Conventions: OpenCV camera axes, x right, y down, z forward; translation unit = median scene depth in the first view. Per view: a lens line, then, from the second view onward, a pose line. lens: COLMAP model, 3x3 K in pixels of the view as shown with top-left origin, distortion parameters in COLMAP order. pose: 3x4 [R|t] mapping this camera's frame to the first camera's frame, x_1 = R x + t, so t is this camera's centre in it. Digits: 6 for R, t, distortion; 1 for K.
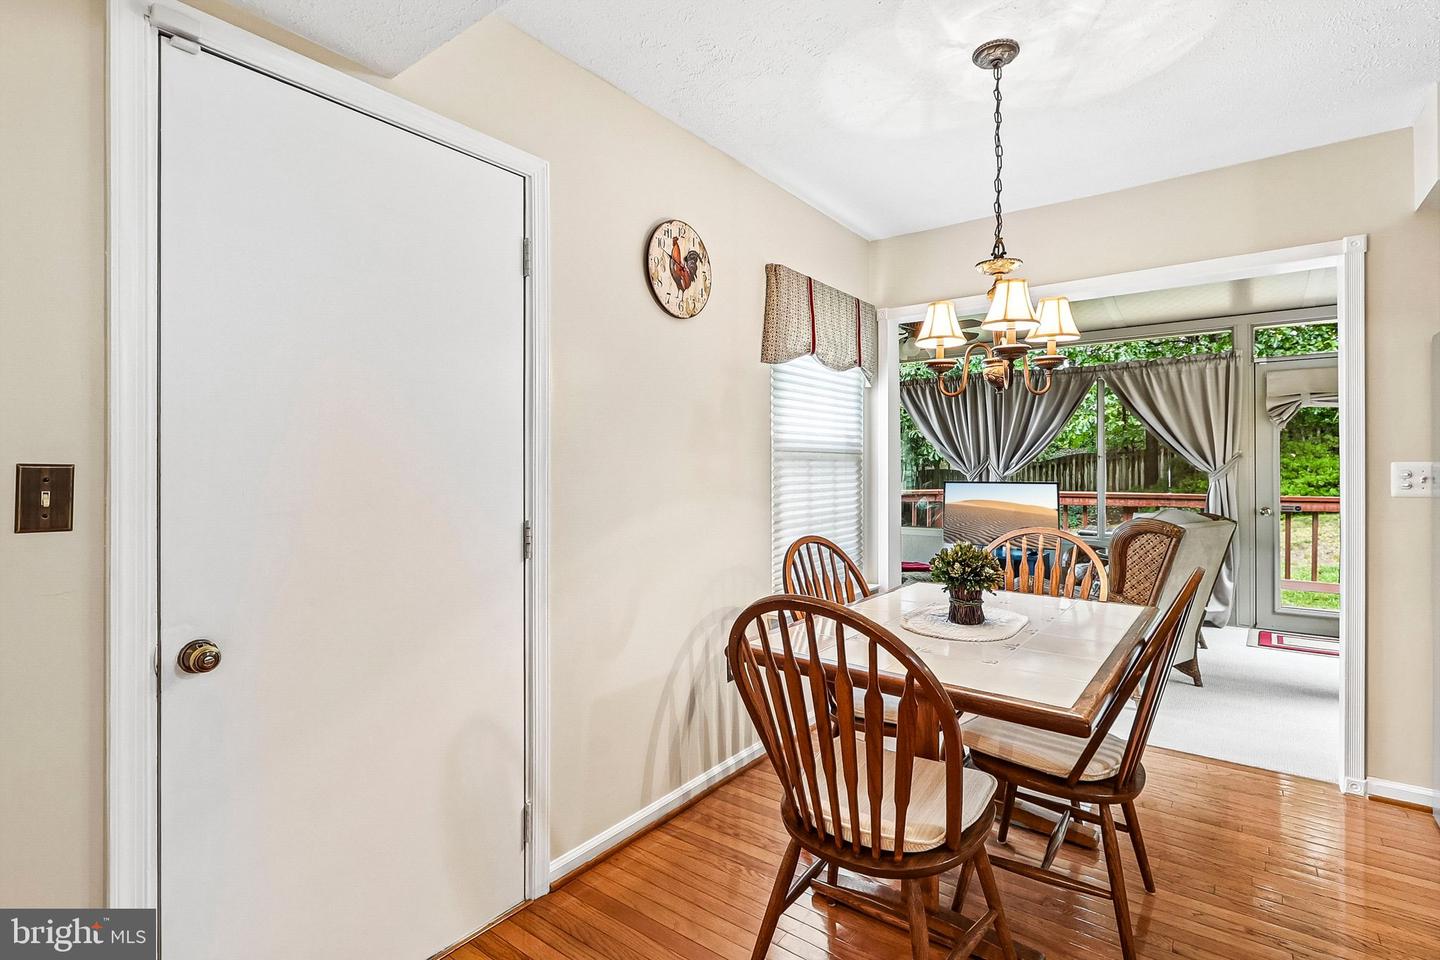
lens RADIAL K [[678.9, 0, 725.5], [0, 678.9, 466.1], [0, 0, 1]] dist [-0.000313, -0.000138]
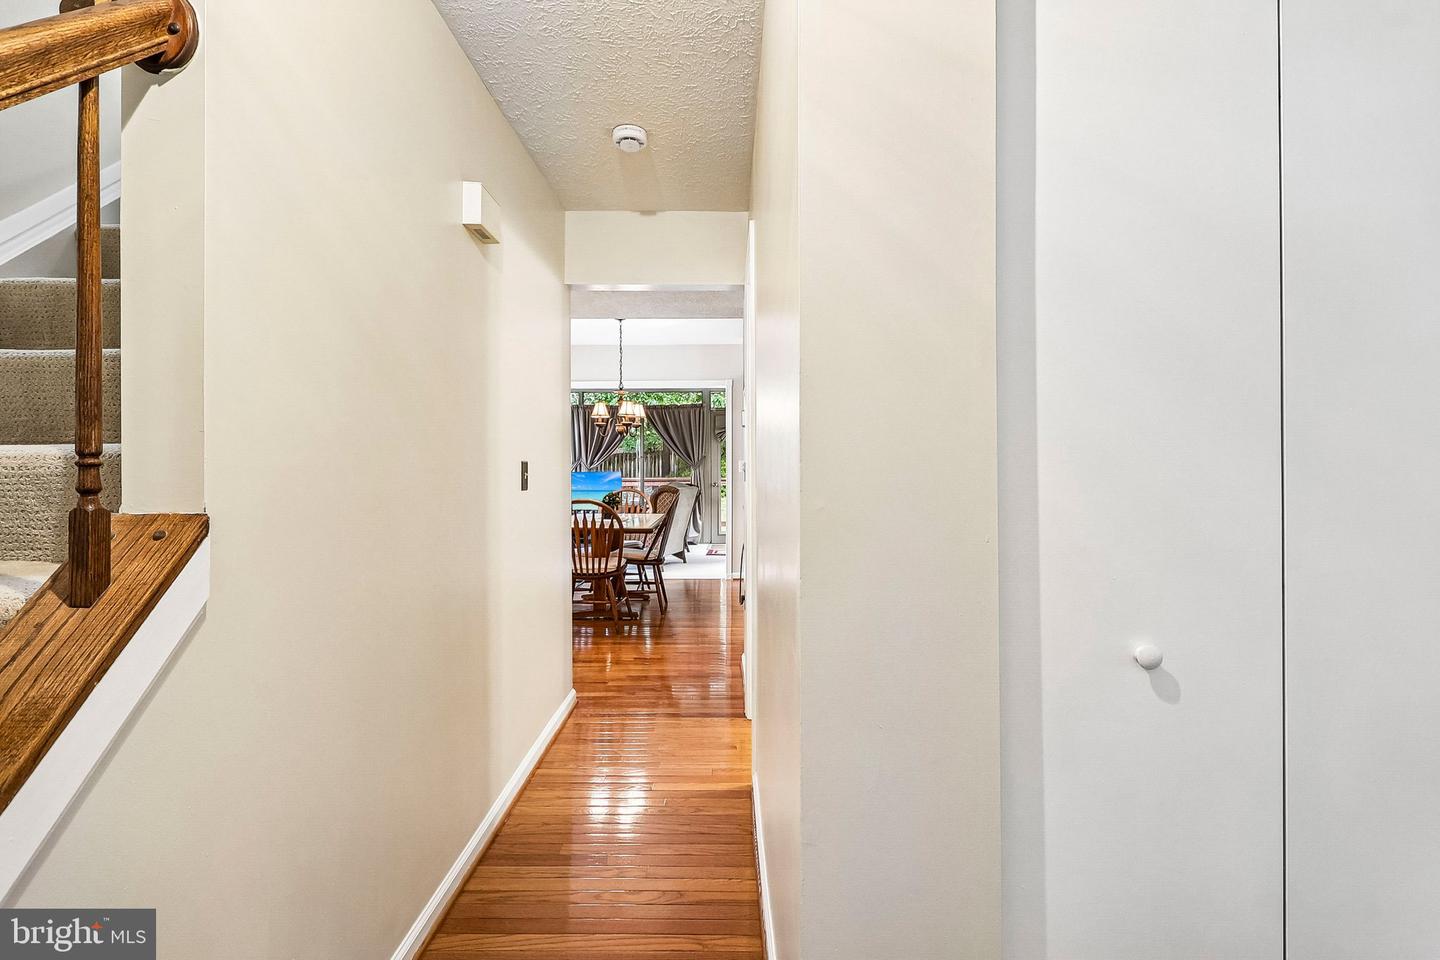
lens RADIAL K [[678.9, 0, 721.9], [0, 678.9, 466.9], [0, 0, 1]] dist [-0.000313, -0.000138]
pose [[0.801101, -0.003937, 0.598517, -0.567663], [-0.000912, 0.999969, 0.007798, -0.003608], [-0.598529, -0.006793, 0.801072, -0.906482]]
